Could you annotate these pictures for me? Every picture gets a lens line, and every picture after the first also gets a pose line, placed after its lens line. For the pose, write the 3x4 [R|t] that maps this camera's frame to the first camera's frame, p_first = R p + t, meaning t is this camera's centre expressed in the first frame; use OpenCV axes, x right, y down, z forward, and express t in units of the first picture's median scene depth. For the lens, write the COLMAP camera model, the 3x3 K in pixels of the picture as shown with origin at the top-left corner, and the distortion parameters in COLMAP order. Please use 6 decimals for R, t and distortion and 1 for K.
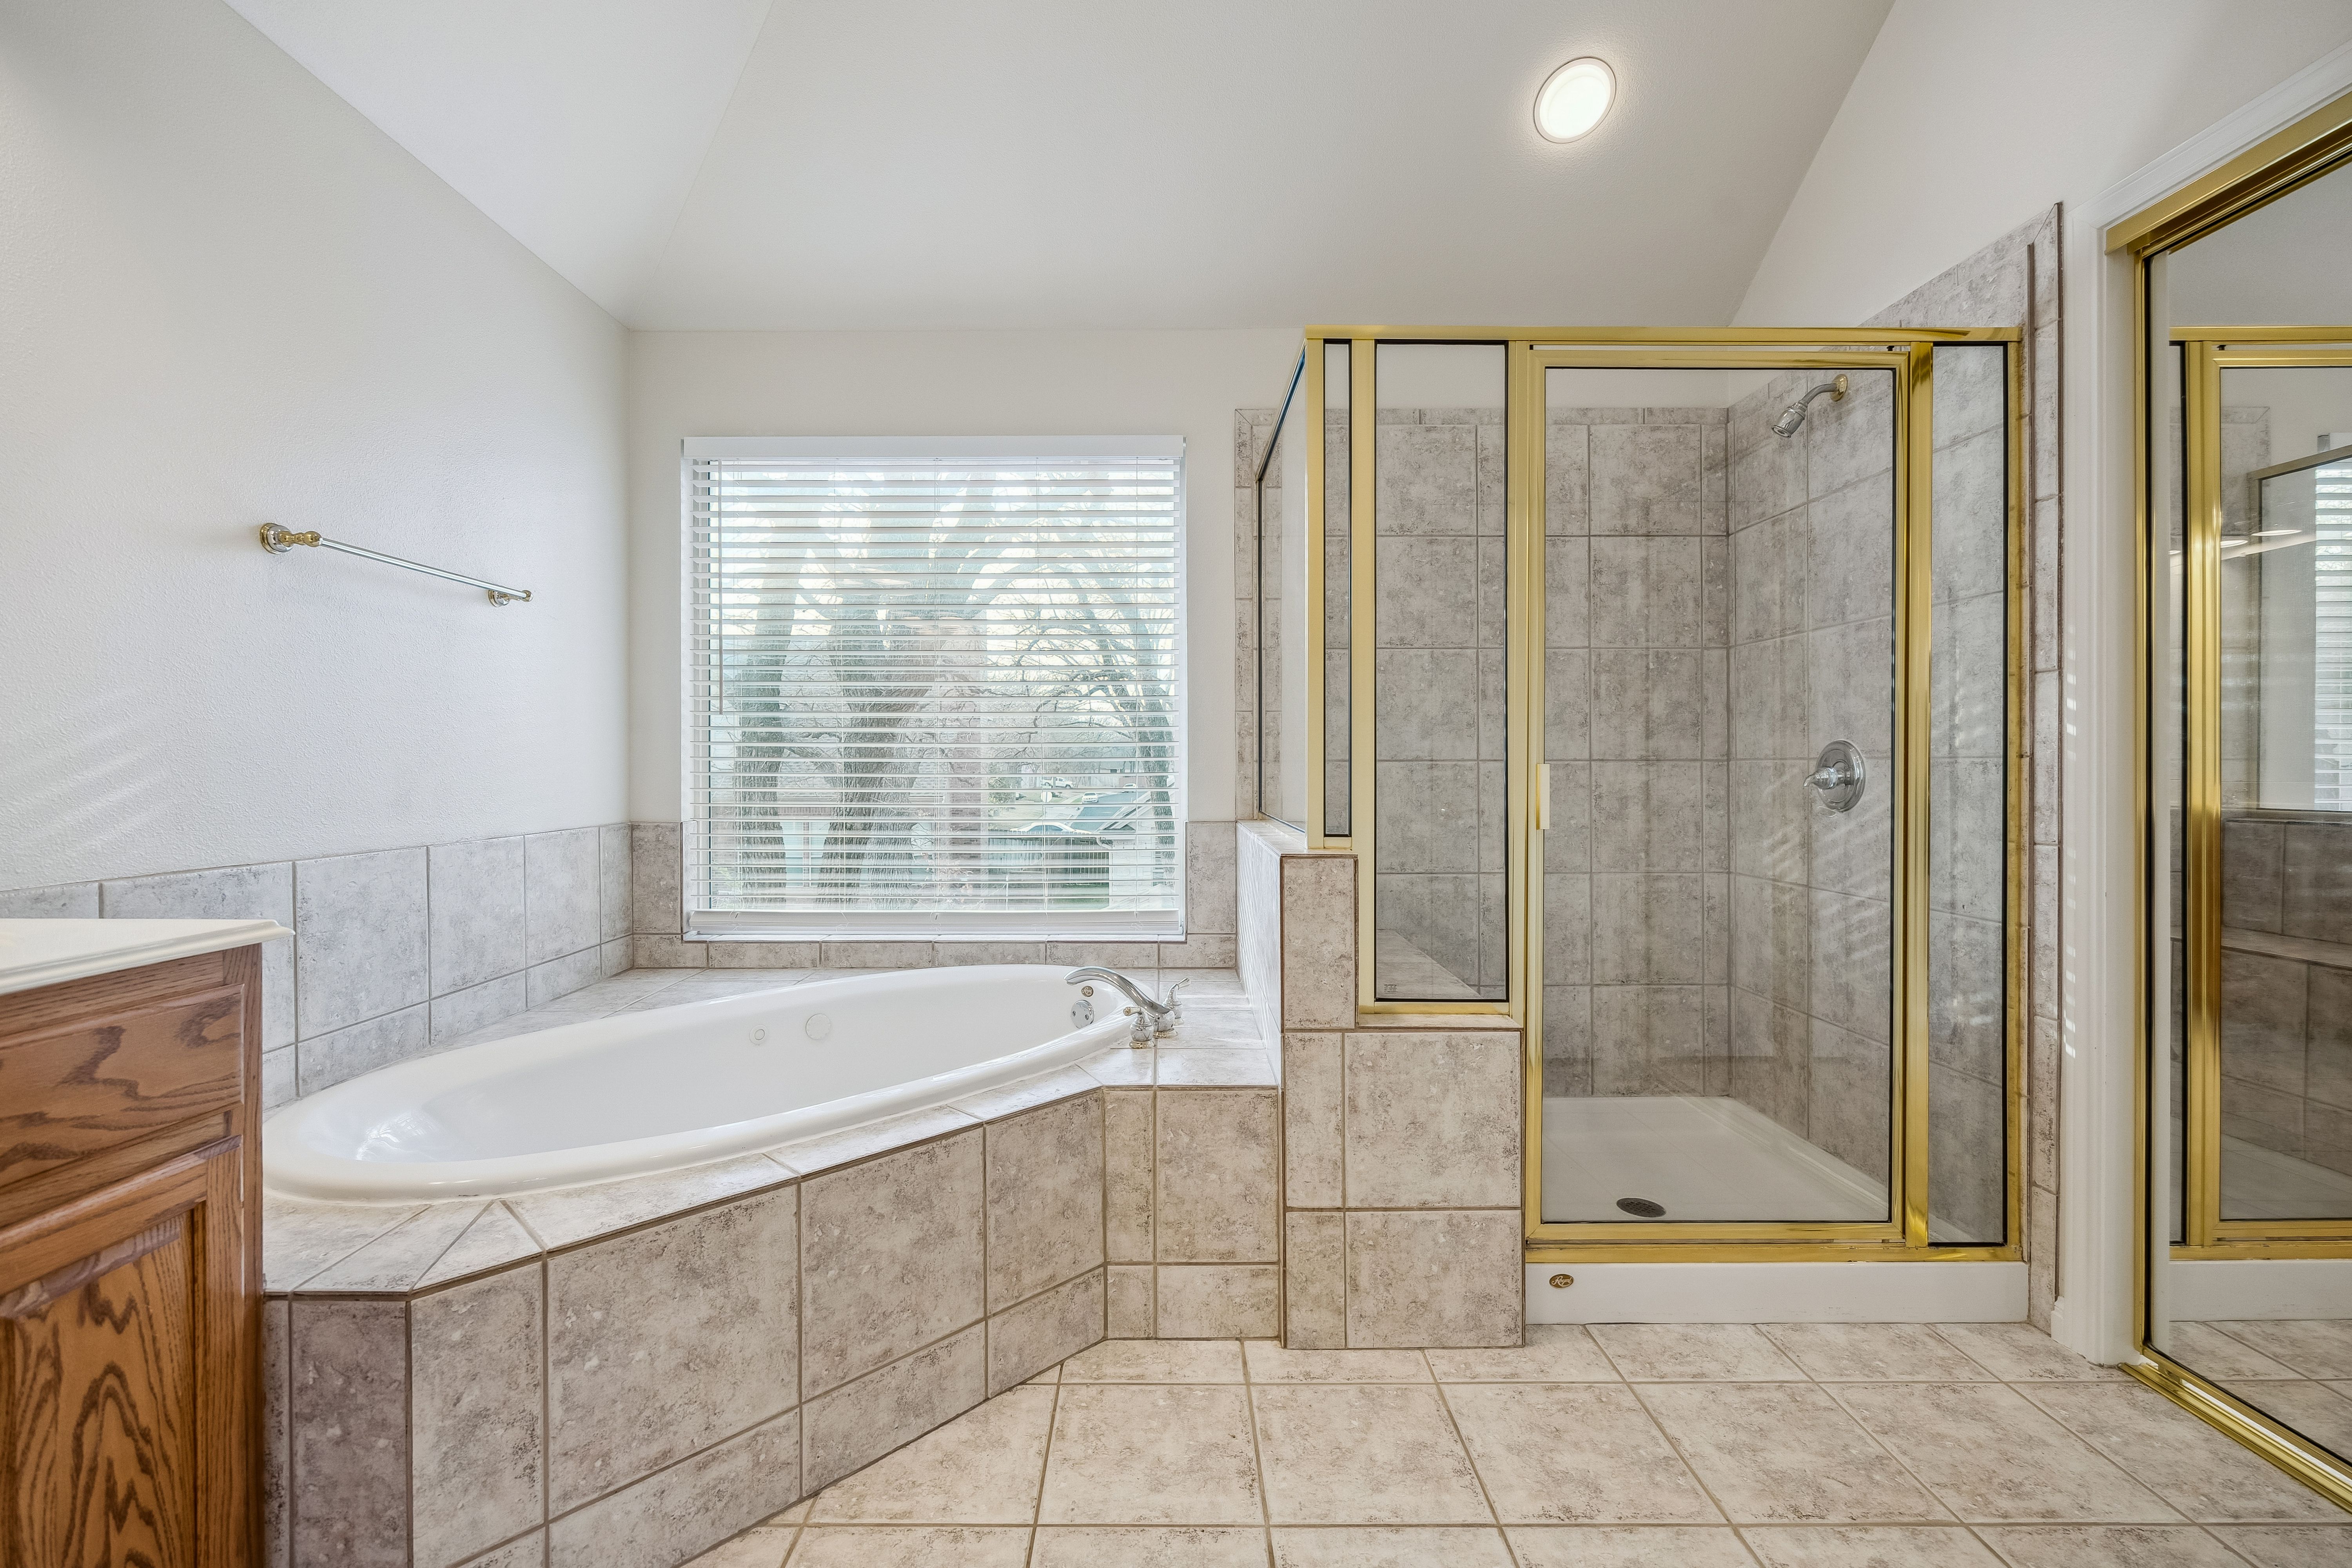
lens RADIAL K [[991.5, 0, 1145.4], [0, 991.5, 776.4], [0, 0, 1]] dist [-0.017904, 0.000352]
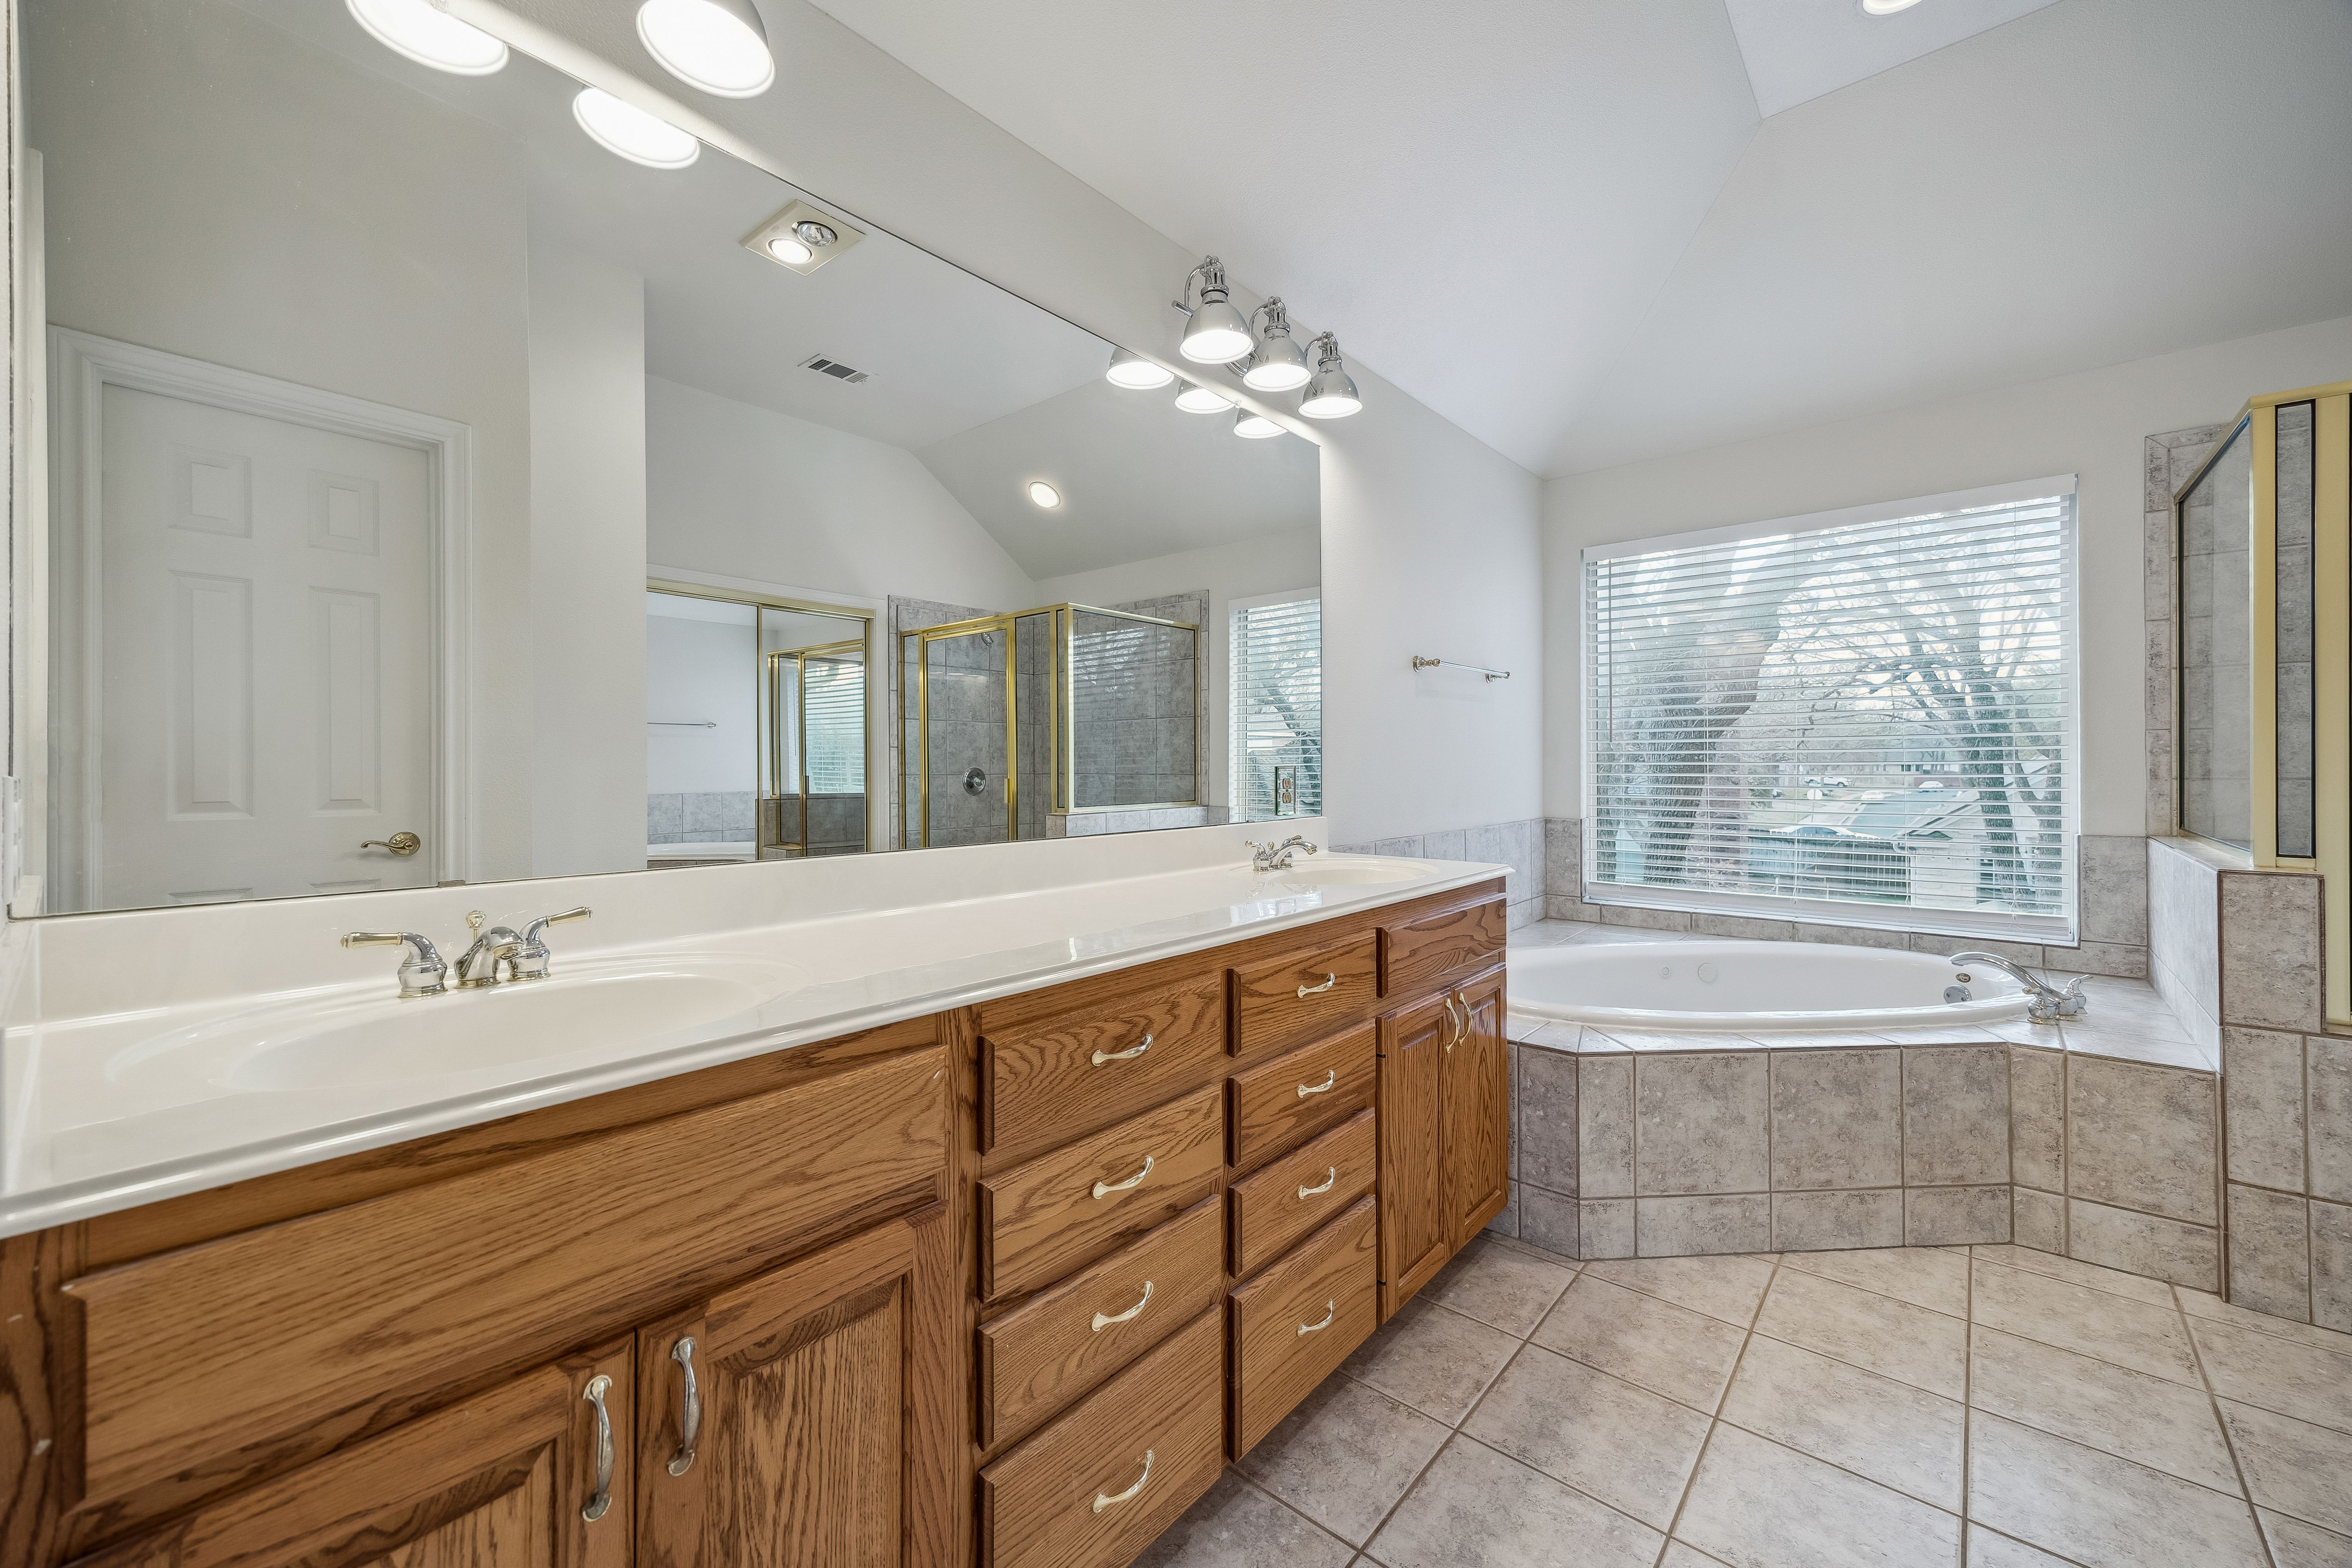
lens RADIAL K [[912.0, 0, 1176.6], [0, 912.0, 765.3], [0, 0, 1]] dist [0.003201, -0.000500]
pose [[0.761584, -0.002268, -0.648063, -0.095038], [-0.002006, 0.999981, -0.005857, -0.033532], [0.648063, 0.005760, 0.761565, -0.588566]]
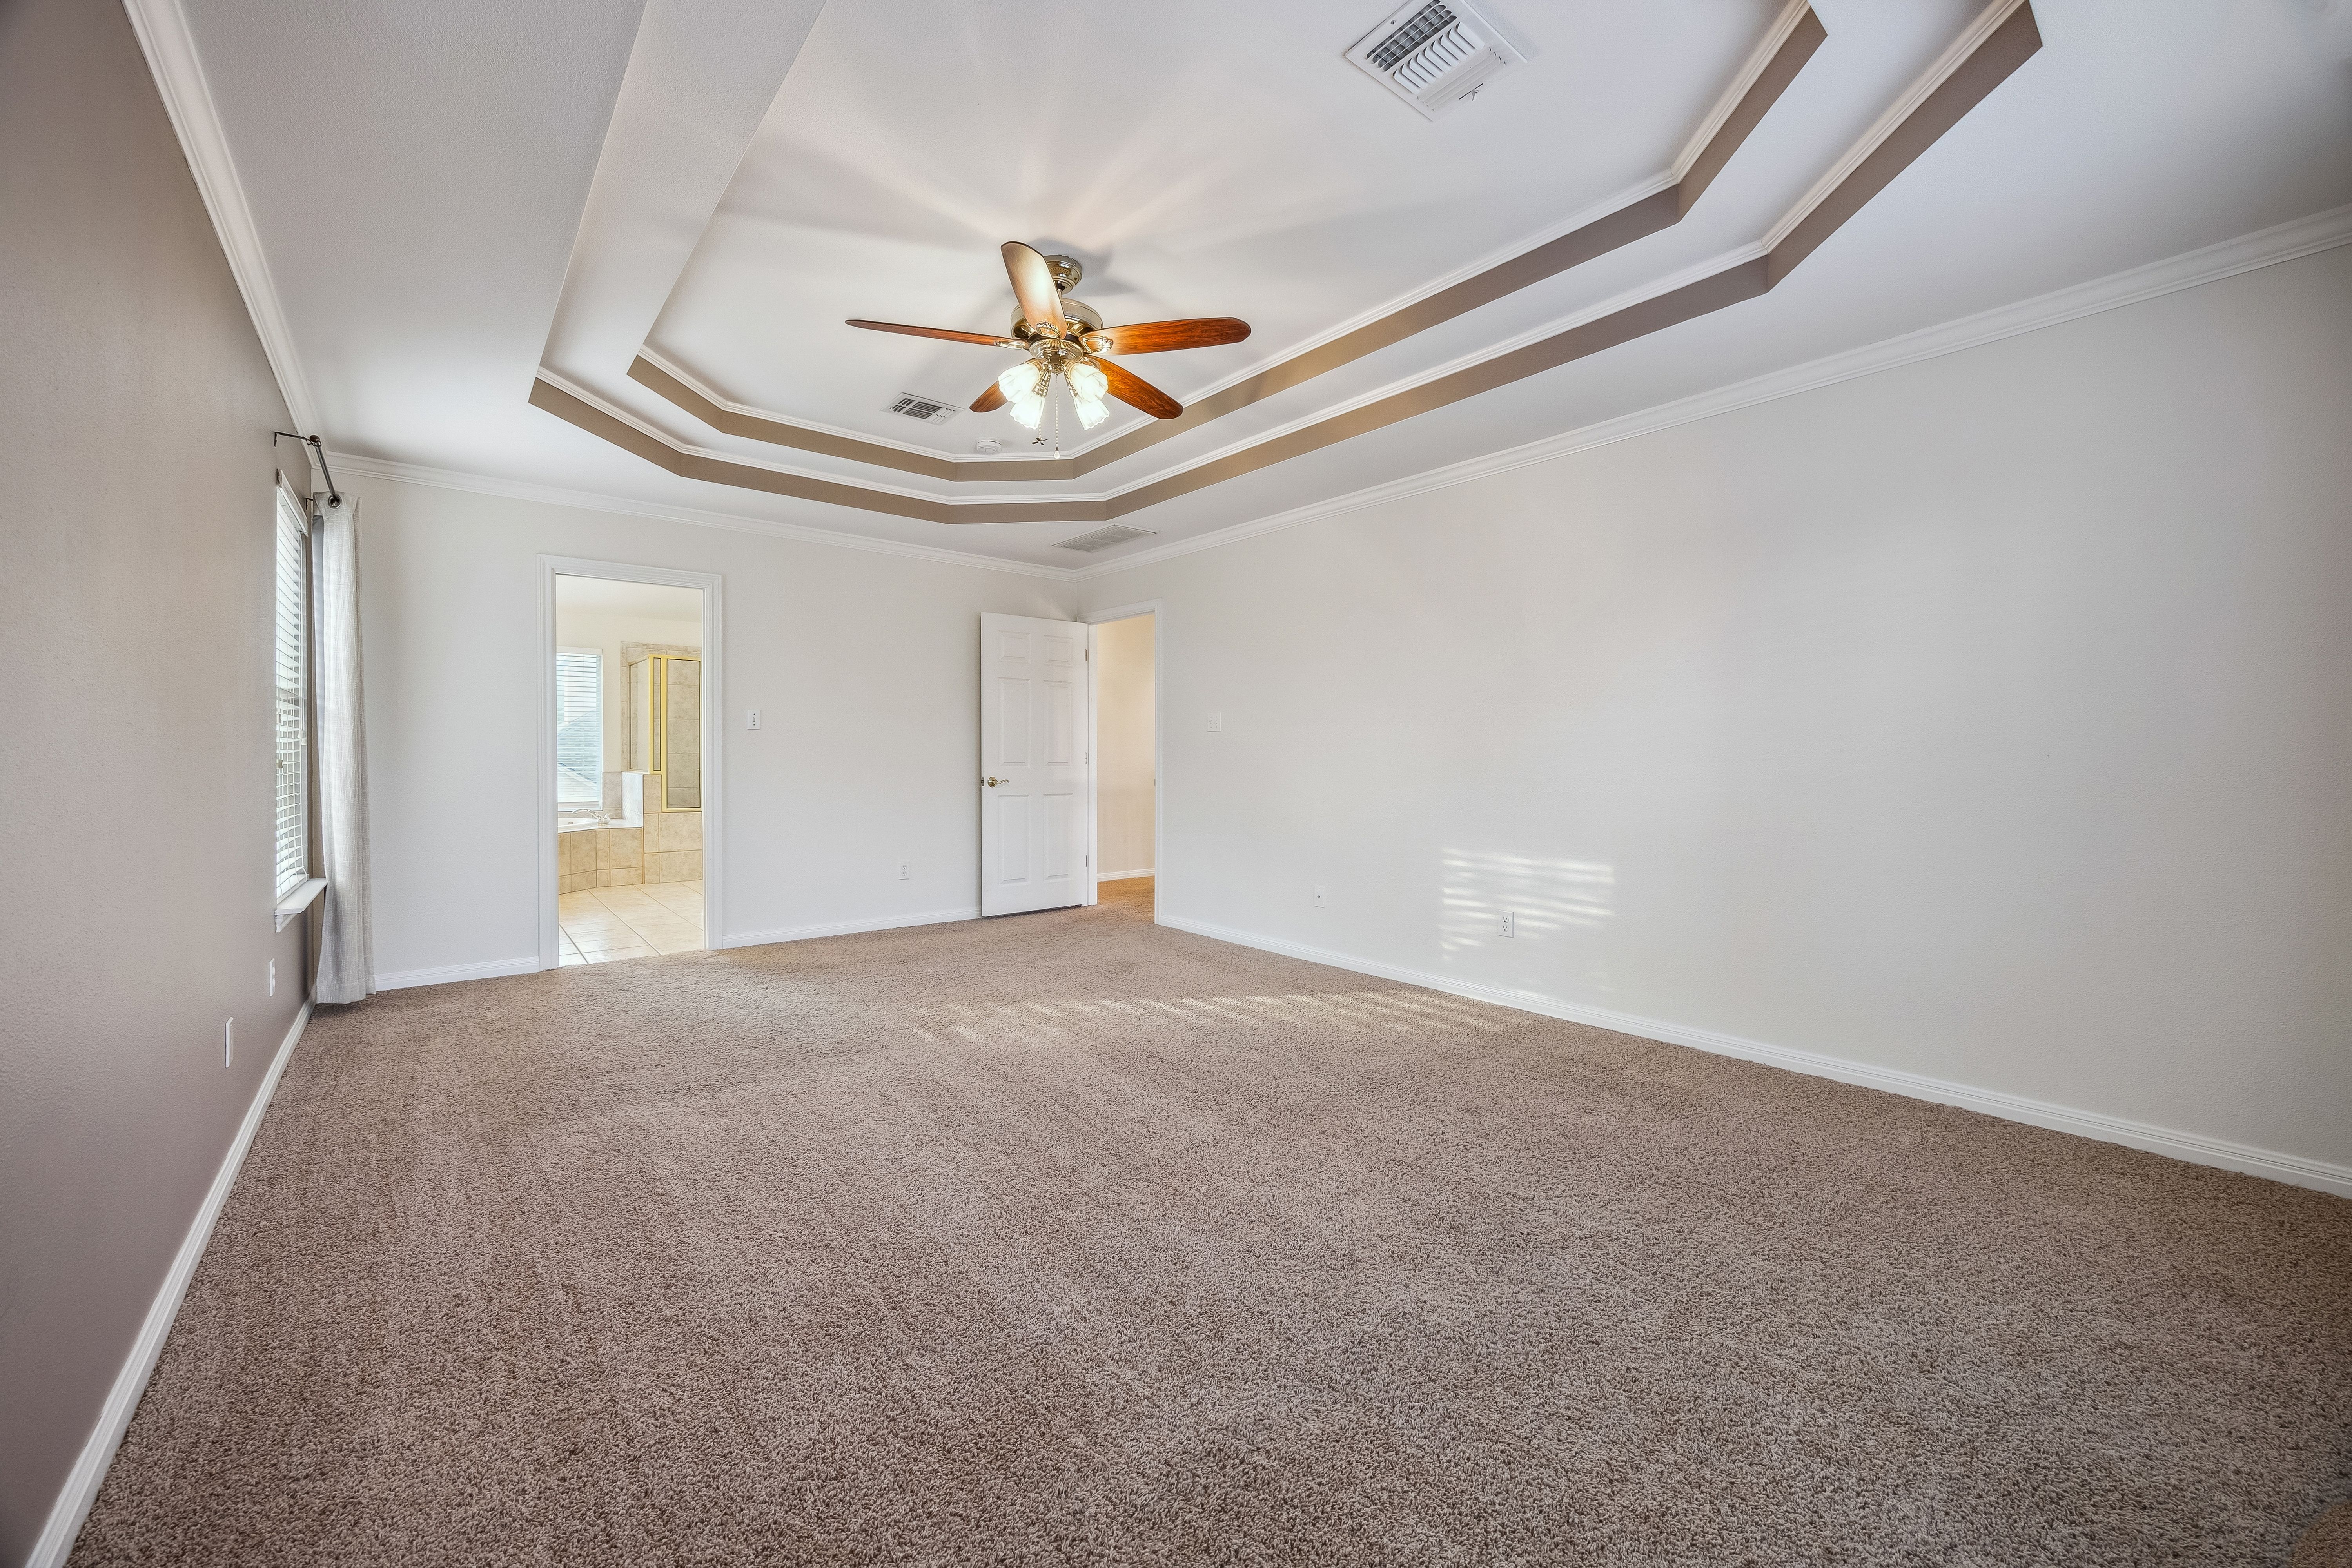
lens RADIAL K [[912.0, 0, 1176.6], [0, 912.0, 765.3], [0, 0, 1]] dist [0.003201, -0.000500]
pose [[0.762150, -0.001450, 0.647399, -0.688280], [-0.001096, 0.999993, 0.003531, 0.020530], [-0.647400, -0.003401, 0.762143, -3.672780]]
